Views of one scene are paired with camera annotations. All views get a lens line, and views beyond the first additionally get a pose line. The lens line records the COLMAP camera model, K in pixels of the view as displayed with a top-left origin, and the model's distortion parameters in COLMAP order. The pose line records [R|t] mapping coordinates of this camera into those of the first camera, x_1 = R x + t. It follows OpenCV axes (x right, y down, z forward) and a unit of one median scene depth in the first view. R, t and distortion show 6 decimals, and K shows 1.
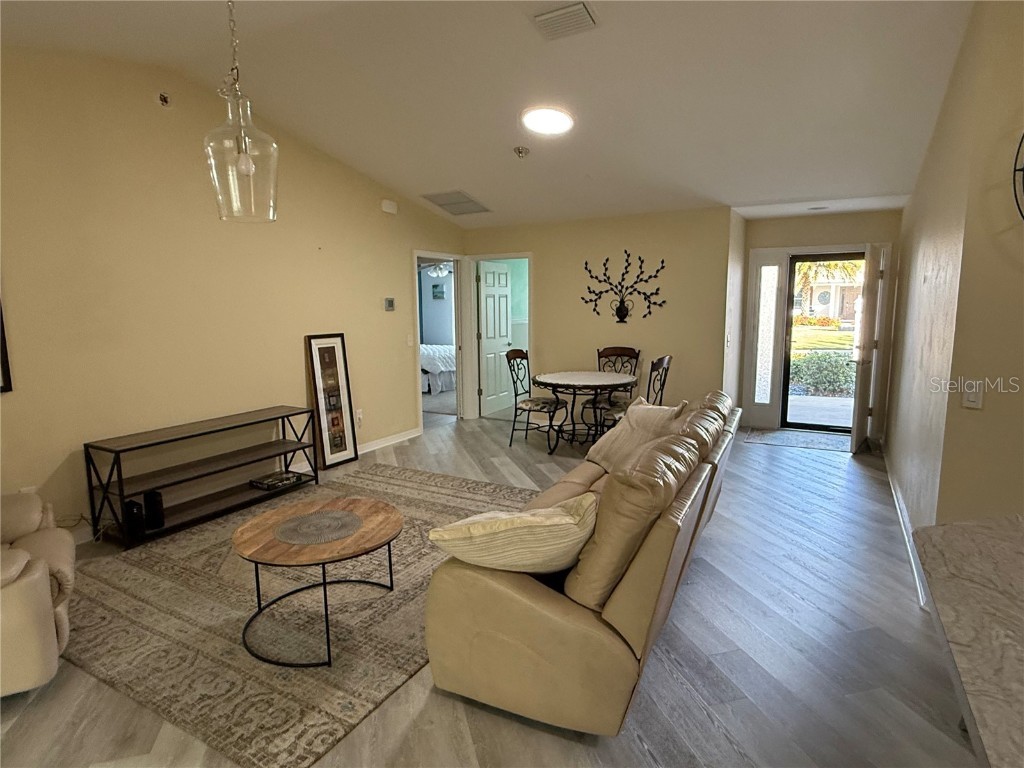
lens RADIAL K [[570.4, 0, 512.0], [0, 570.4, 384.0], [0, 0, 1]] dist [-0.000484, 0.000919]
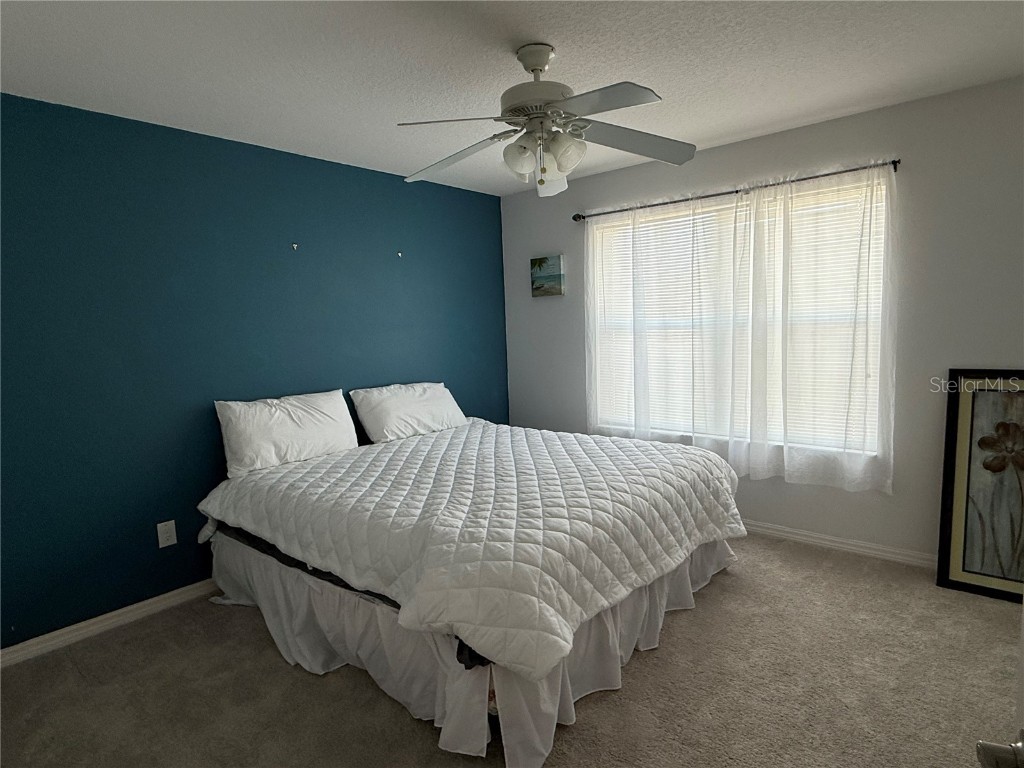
lens RADIAL K [[570.4, 0, 512.0], [0, 570.4, 384.0], [0, 0, 1]] dist [-0.000484, 0.000919]
pose [[0.980360, -0.005263, -0.197145, -0.175203], [0.002382, 0.999887, -0.014846, -0.193670], [0.197201, 0.014085, 0.980262, 1.416771]]
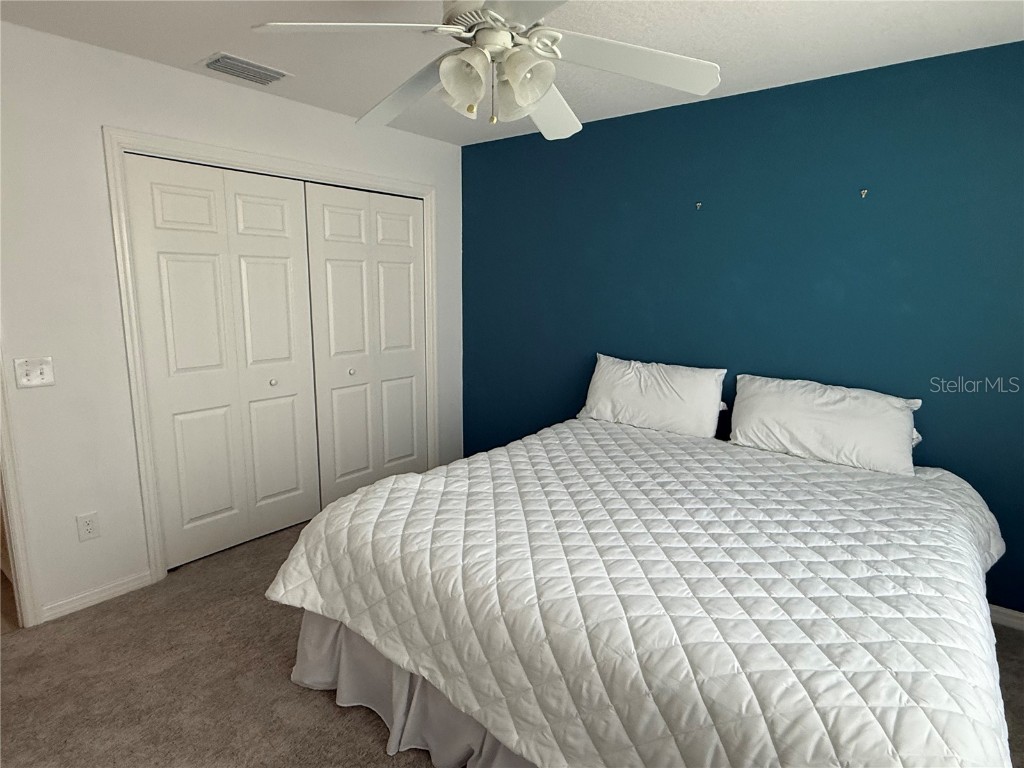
lens RADIAL K [[570.4, 0, 512.0], [0, 570.4, 384.0], [0, 0, 1]] dist [-0.000484, 0.000919]
pose [[-0.151723, 0.165765, -0.974424, 0.071290], [-0.144963, 0.971445, 0.187830, -0.256201], [0.977735, 0.169754, -0.123361, 1.864660]]
